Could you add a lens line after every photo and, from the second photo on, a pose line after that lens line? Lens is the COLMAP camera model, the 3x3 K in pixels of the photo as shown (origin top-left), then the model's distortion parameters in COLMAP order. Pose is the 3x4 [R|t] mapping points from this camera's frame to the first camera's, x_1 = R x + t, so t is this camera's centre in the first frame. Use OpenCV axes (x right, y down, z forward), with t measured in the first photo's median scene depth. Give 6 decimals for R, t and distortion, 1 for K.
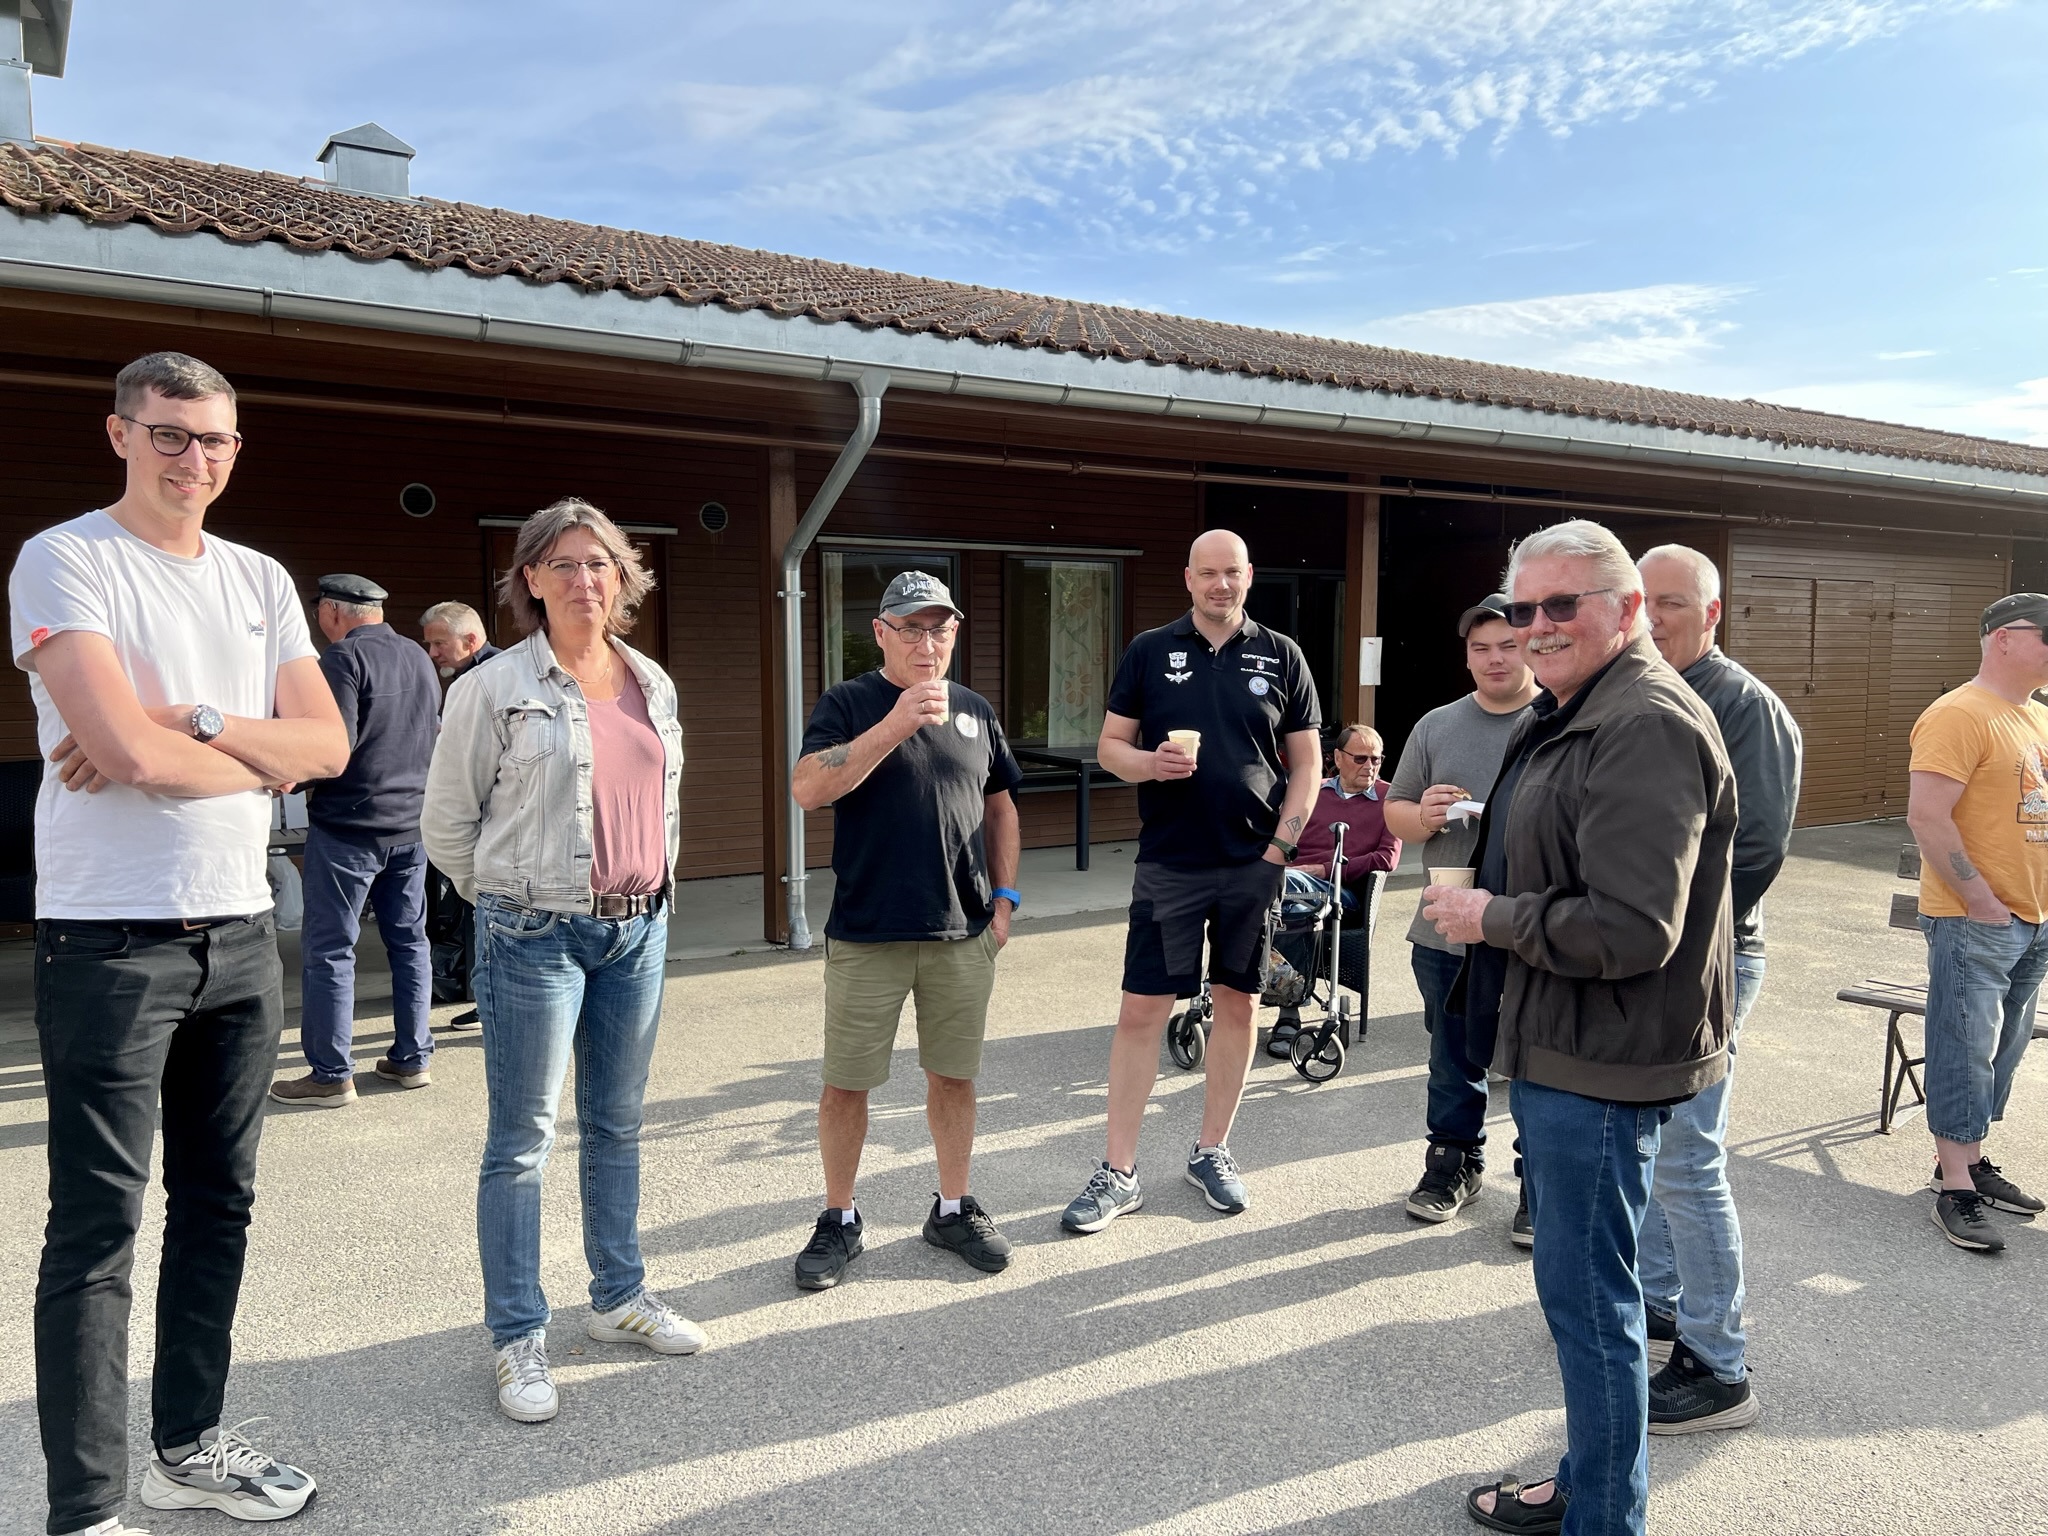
lens RADIAL K [[1566.0, 0, 1040.3], [0, 1566.0, 759.8], [0, 0, 1]] dist [0.040503, -0.028061]
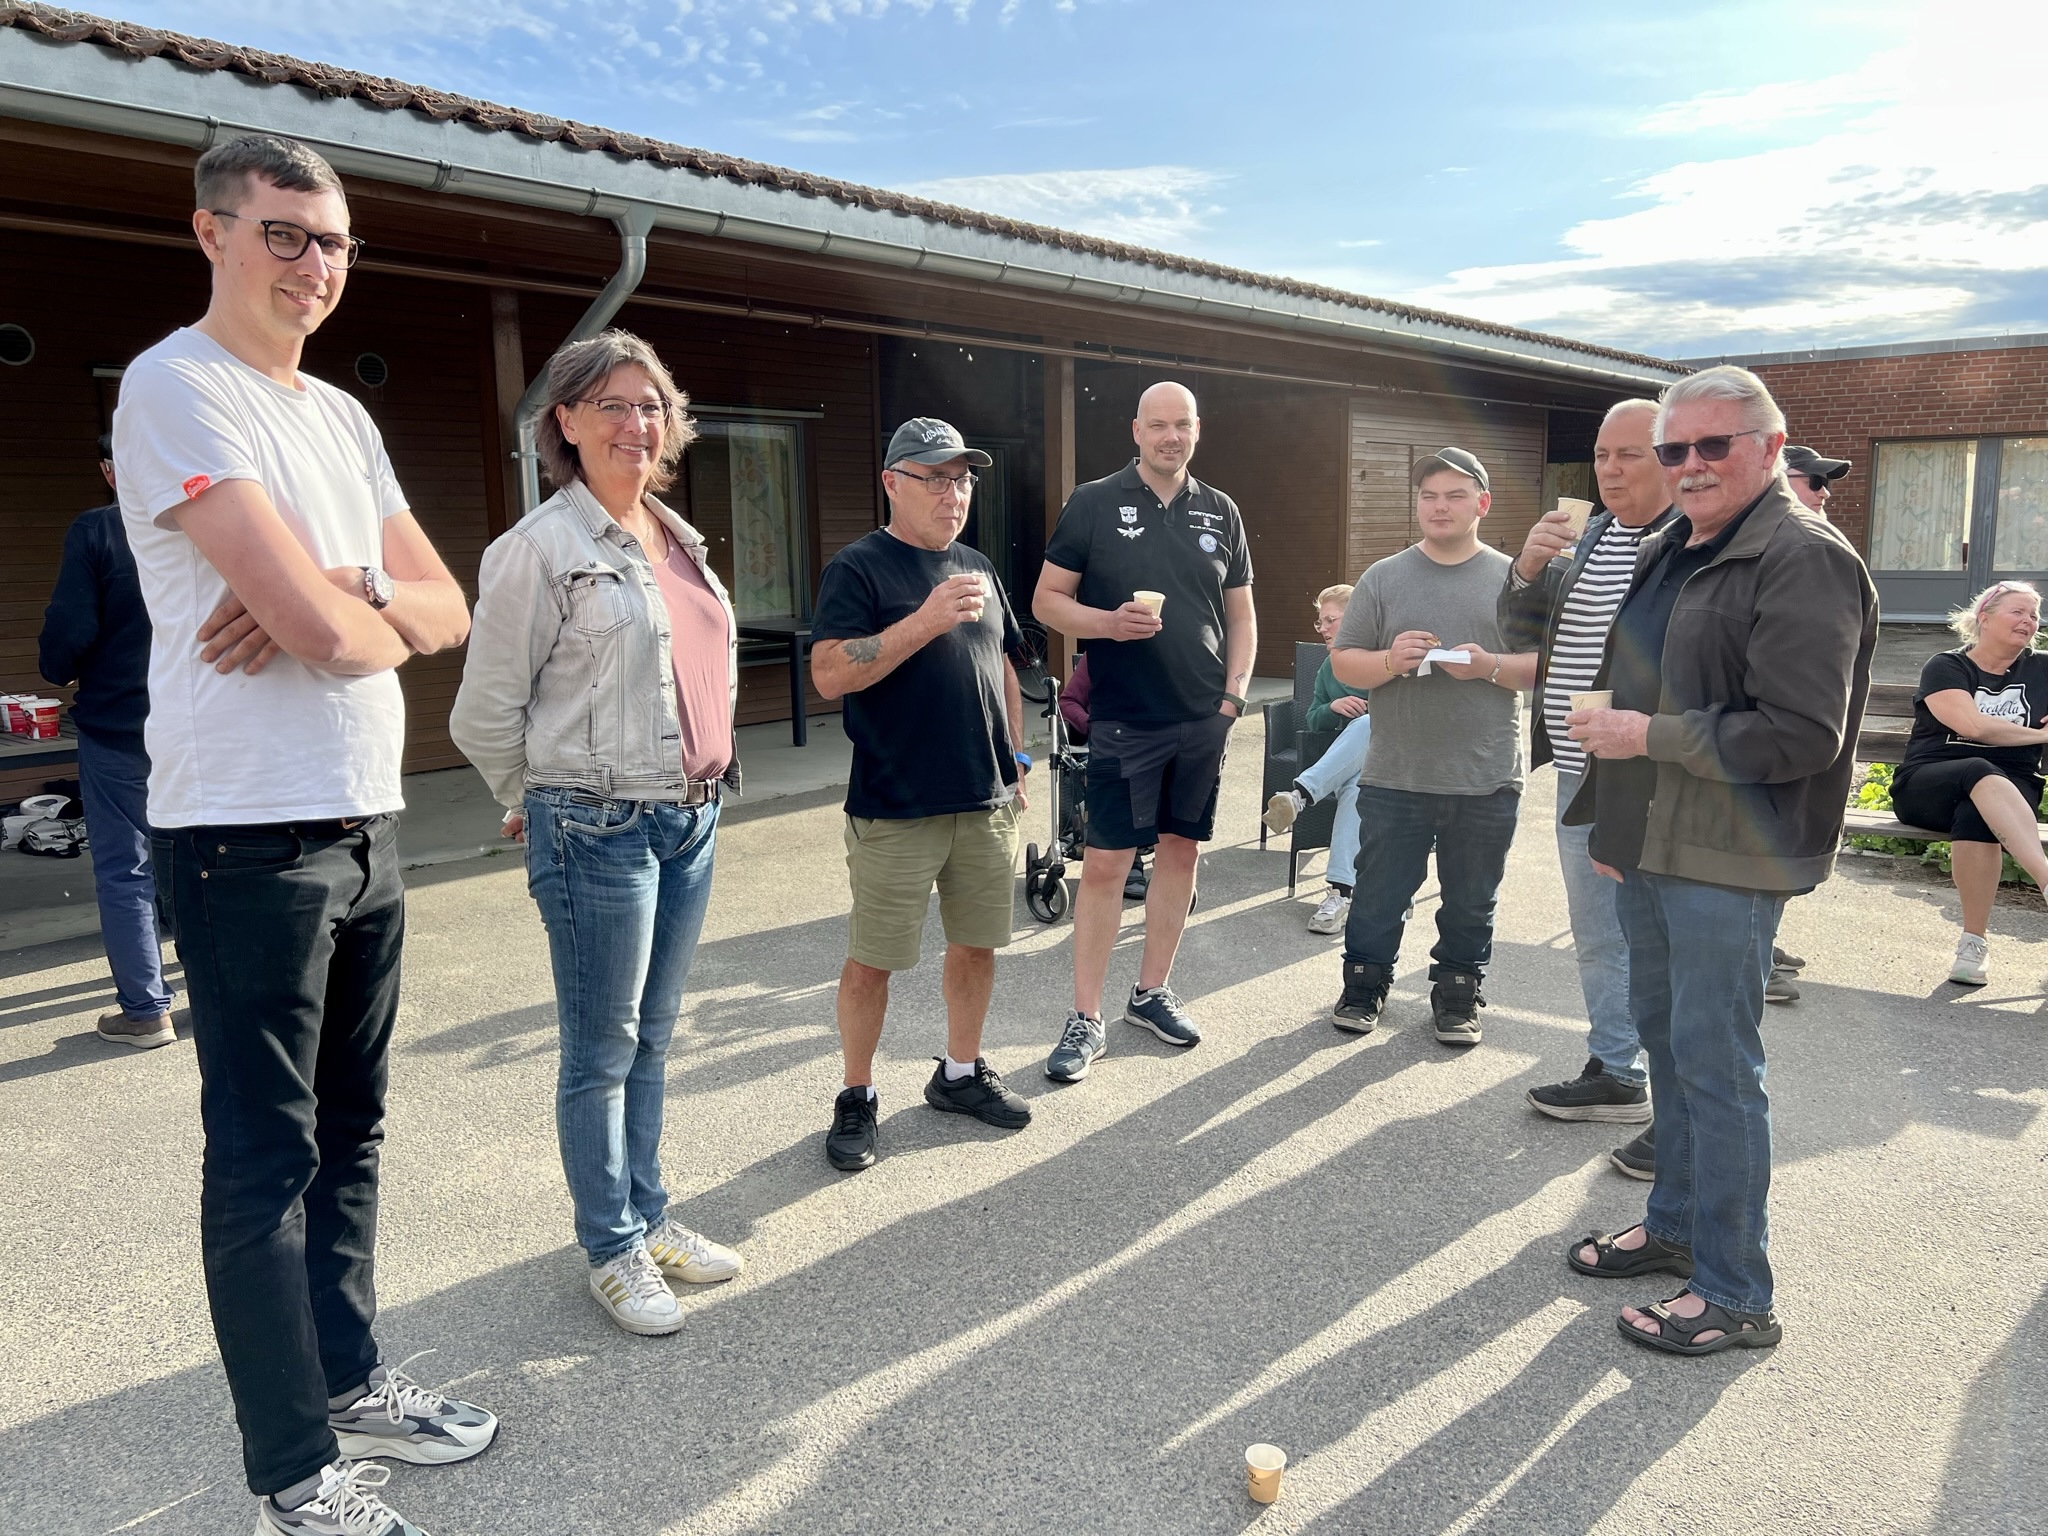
lens RADIAL K [[1566.0, 0, 1015.7], [0, 1566.0, 761.2], [0, 0, 1]] dist [0.040503, -0.028061]
pose [[0.953220, -0.059677, 0.296328, -0.288962], [0.035988, 0.995751, 0.084769, 0.006434], [-0.300127, -0.070139, 0.951317, 0.054658]]
